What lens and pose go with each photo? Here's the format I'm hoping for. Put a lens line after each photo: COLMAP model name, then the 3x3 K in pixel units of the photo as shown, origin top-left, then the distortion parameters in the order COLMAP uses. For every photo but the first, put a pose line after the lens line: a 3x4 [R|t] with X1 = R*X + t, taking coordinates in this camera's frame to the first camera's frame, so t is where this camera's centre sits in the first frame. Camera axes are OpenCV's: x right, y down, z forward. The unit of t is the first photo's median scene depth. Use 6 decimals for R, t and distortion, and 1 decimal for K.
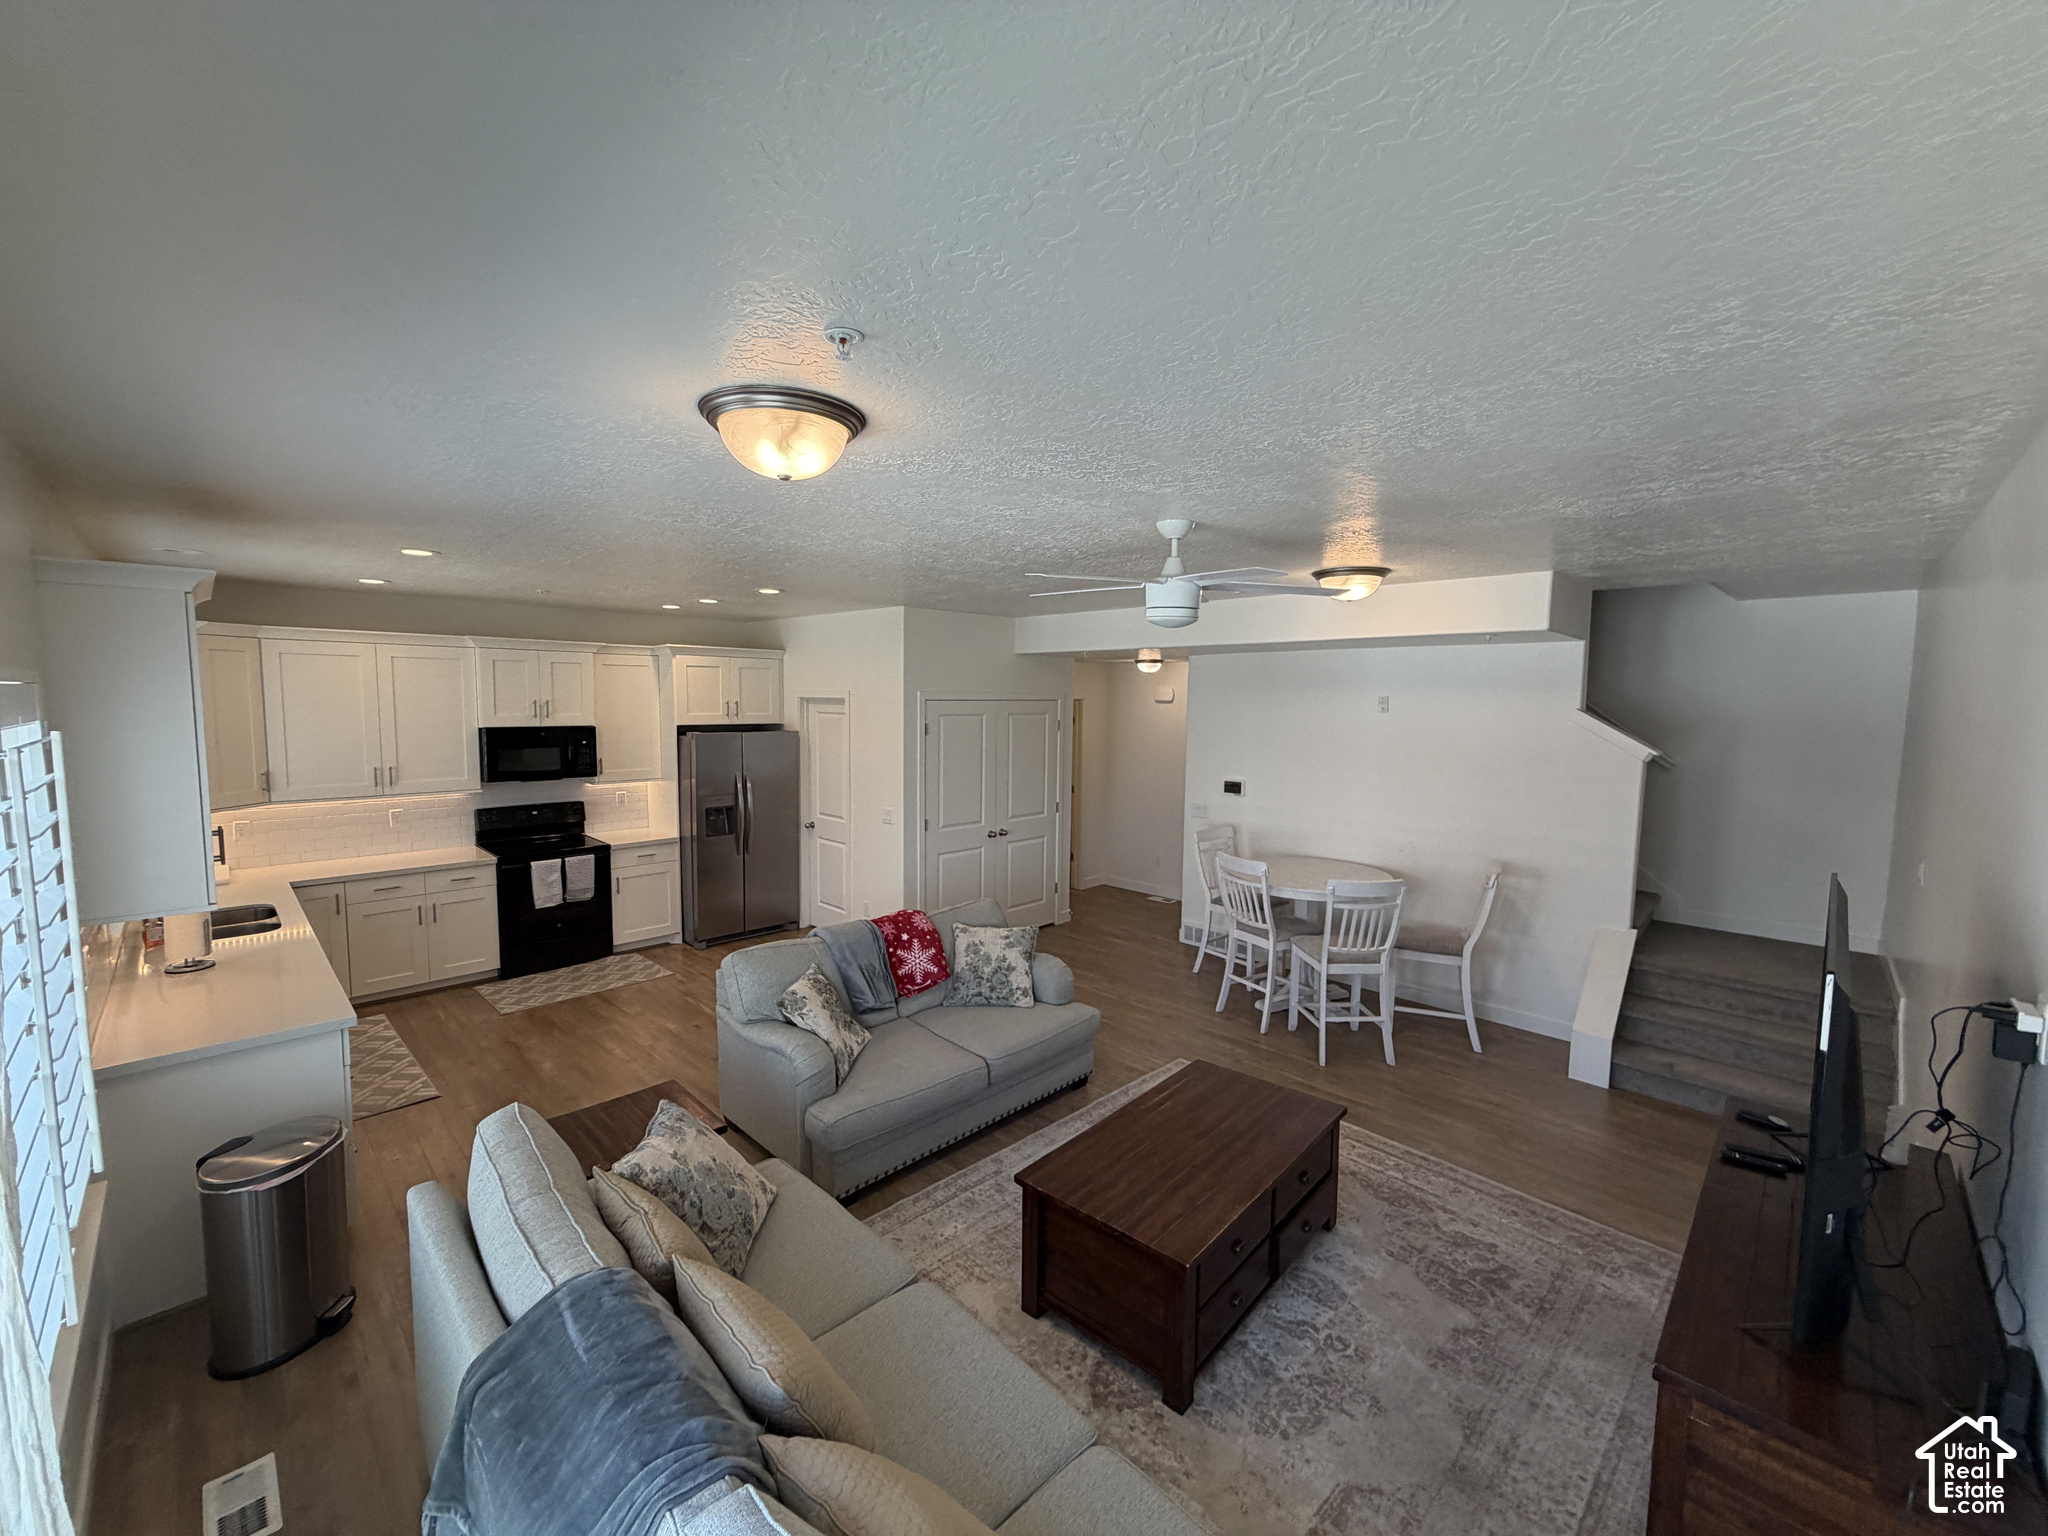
lens RADIAL K [[817.9, 0, 1016.8], [0, 817.9, 763.6], [0, 0, 1]] dist [0.000599, 0.000102]
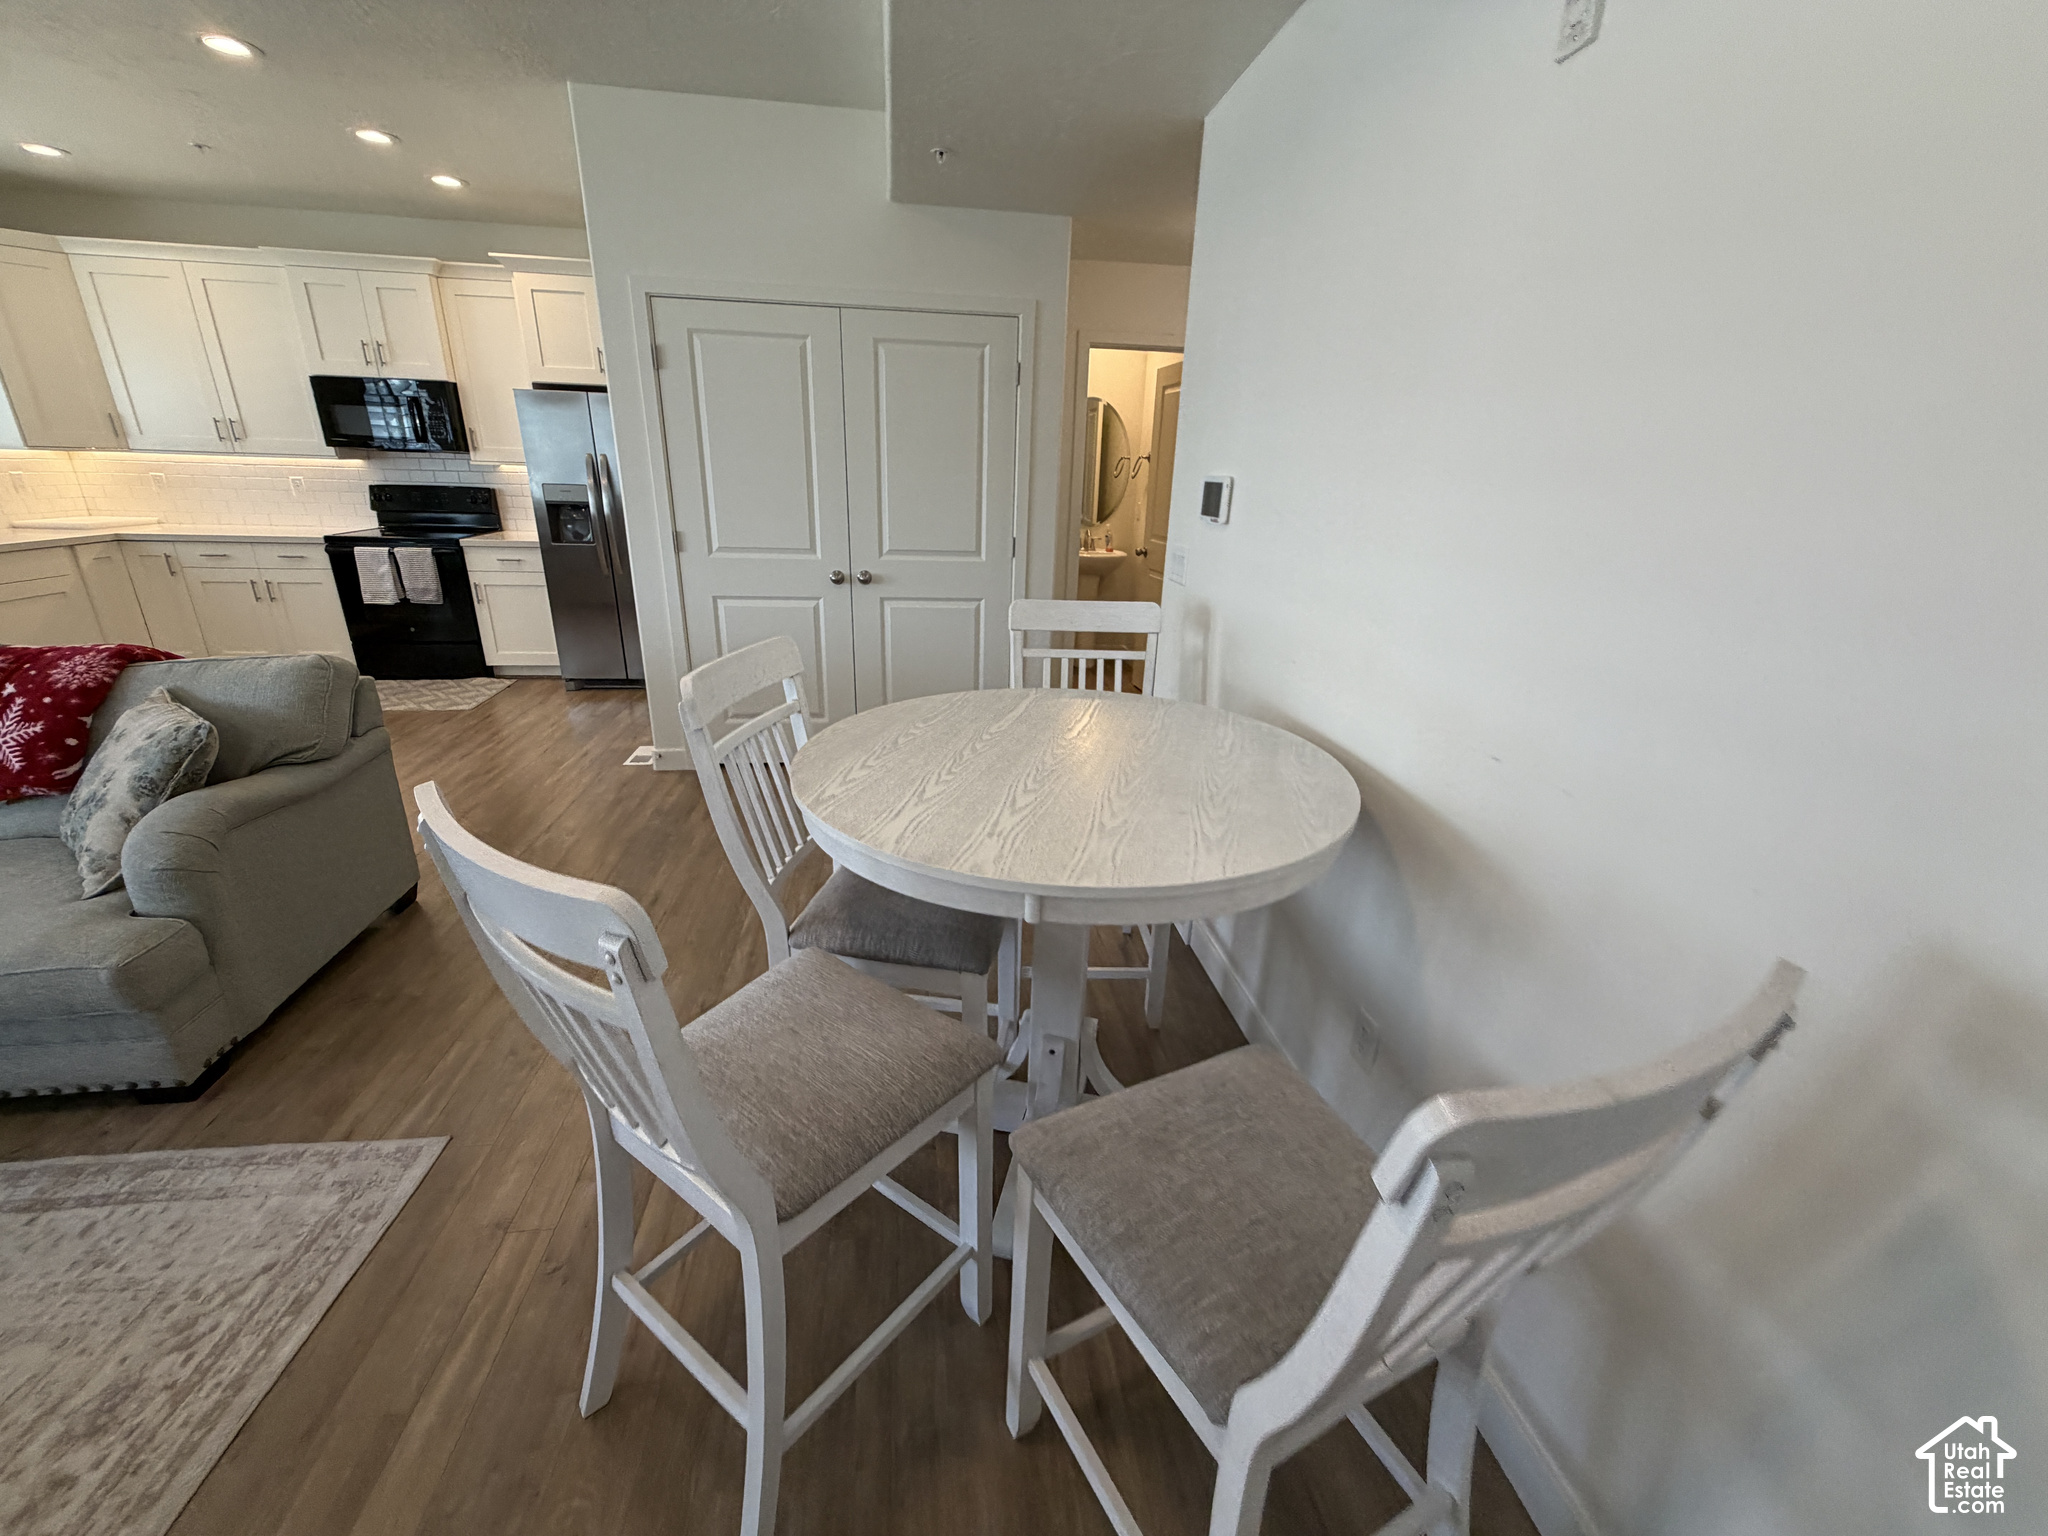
lens RADIAL K [[821.2, 0, 1024.0], [0, 821.2, 768.0], [0, 0, 1]] dist [-0.000581, 0.000068]
pose [[0.794867, 0.224961, -0.563542, 0.476564], [-0.073226, 0.957511, 0.278946, 0.052123], [0.602350, -0.180459, 0.777566, 0.711658]]
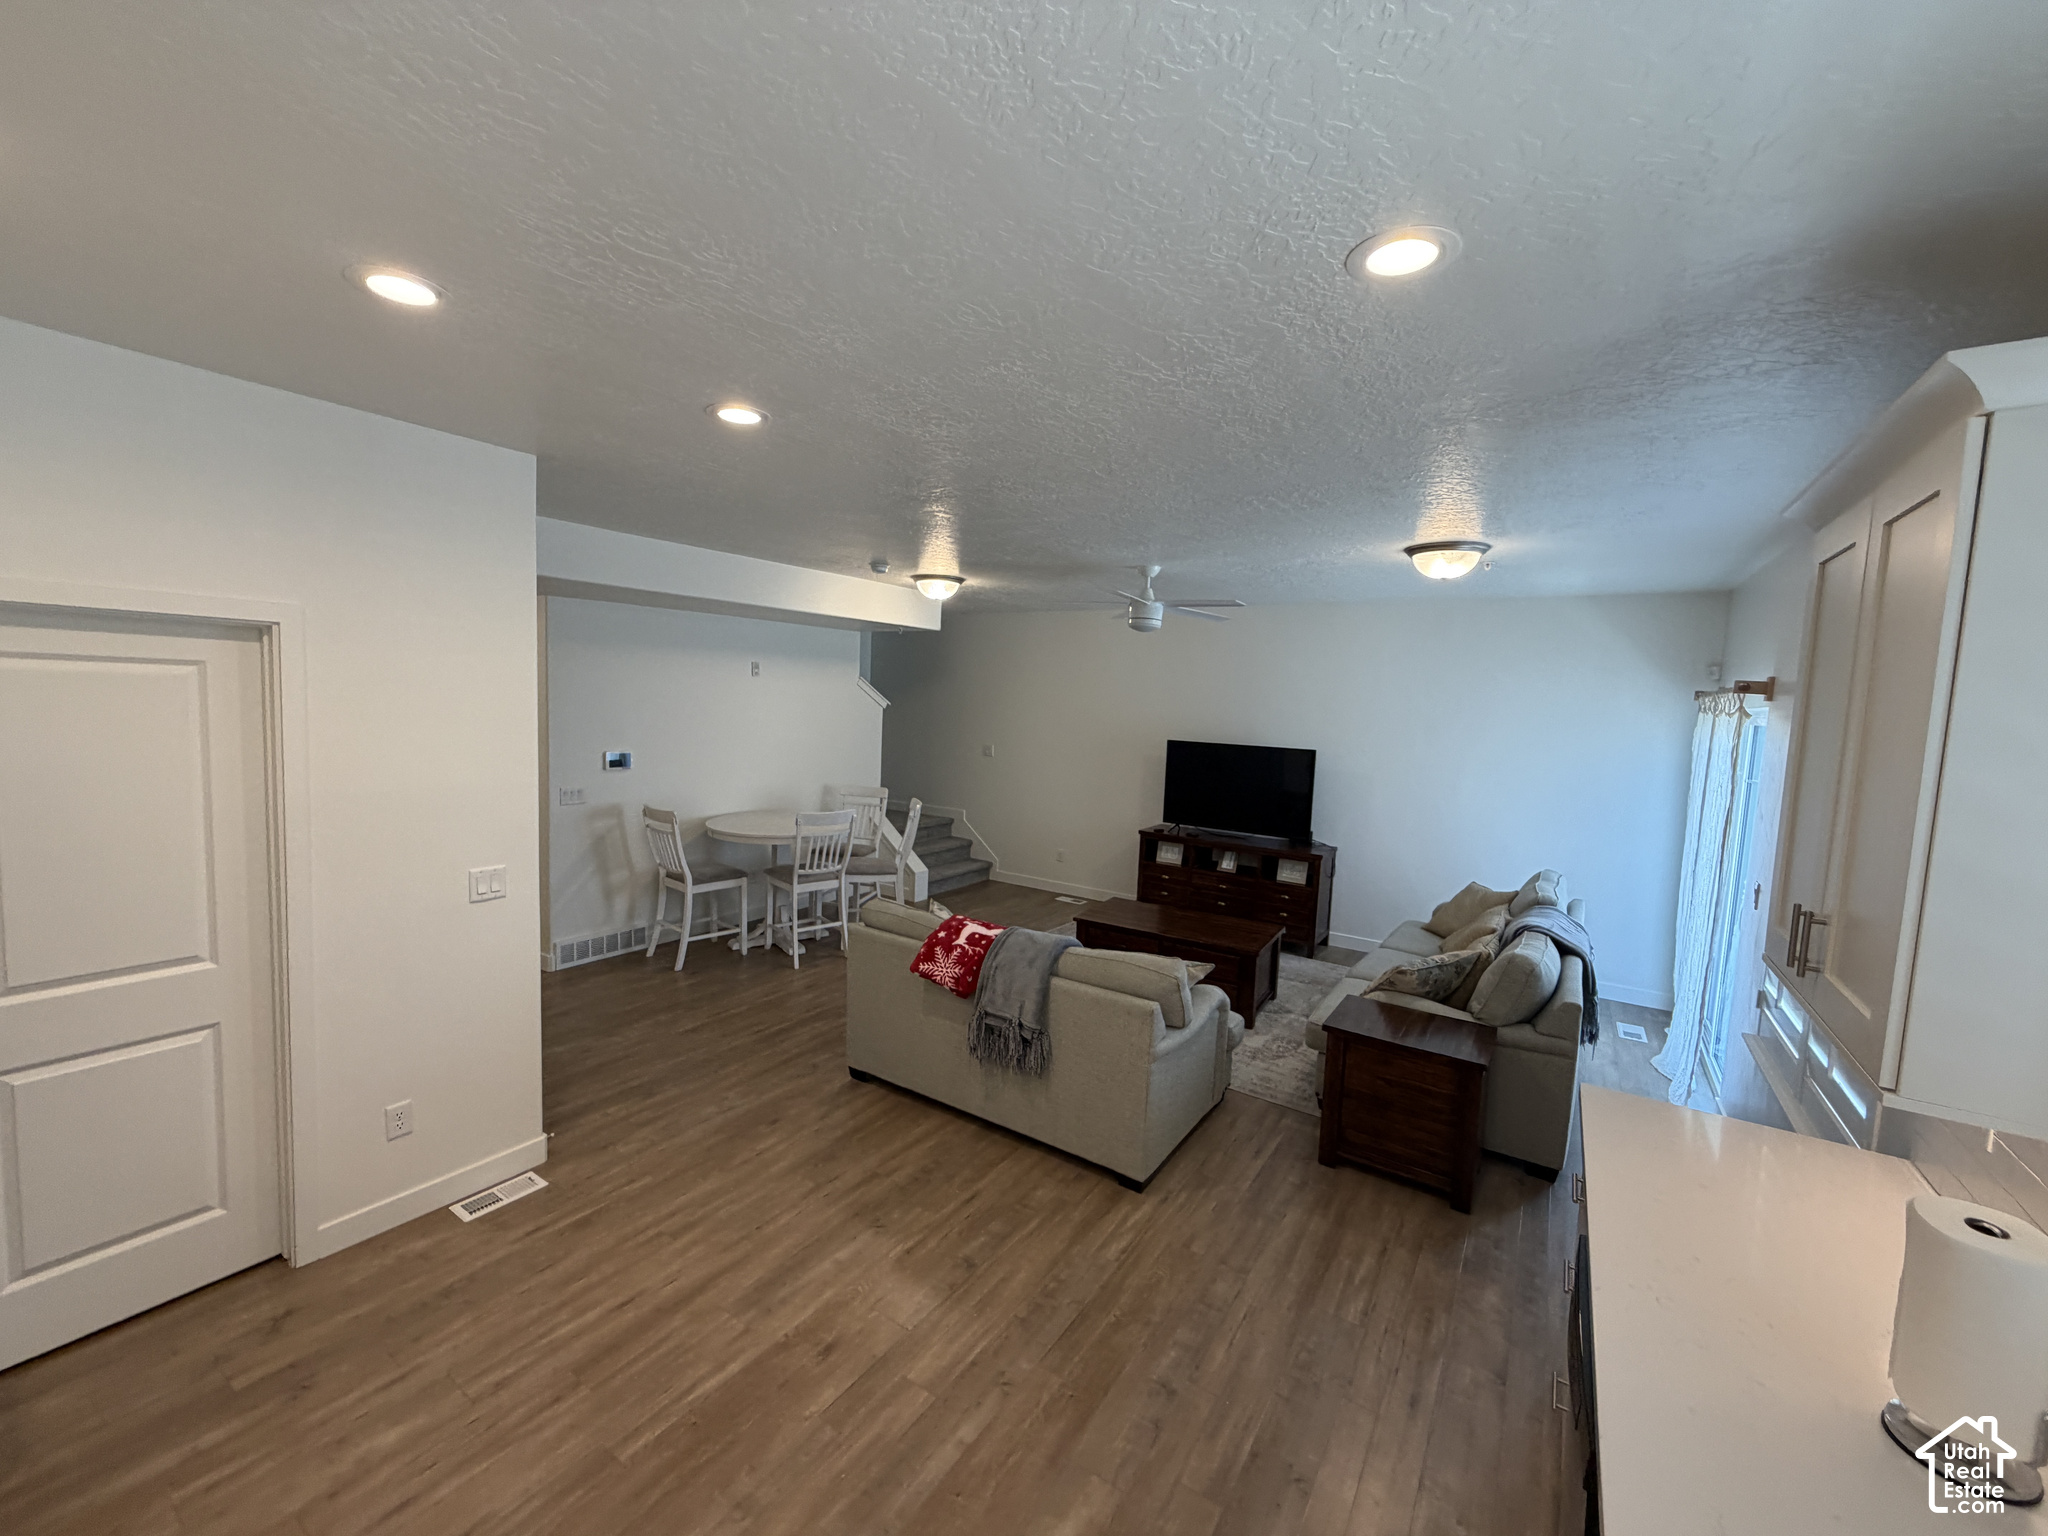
lens RADIAL K [[814.5, 0, 1024.0], [0, 814.5, 768.0], [0, 0, 1]] dist [-0.046695, 0.000174]
pose [[-0.189693, -0.102717, 0.976456, -0.701516], [0.038556, 0.992966, 0.111943, -0.045523], [-0.981086, 0.058883, -0.184398, 0.822596]]
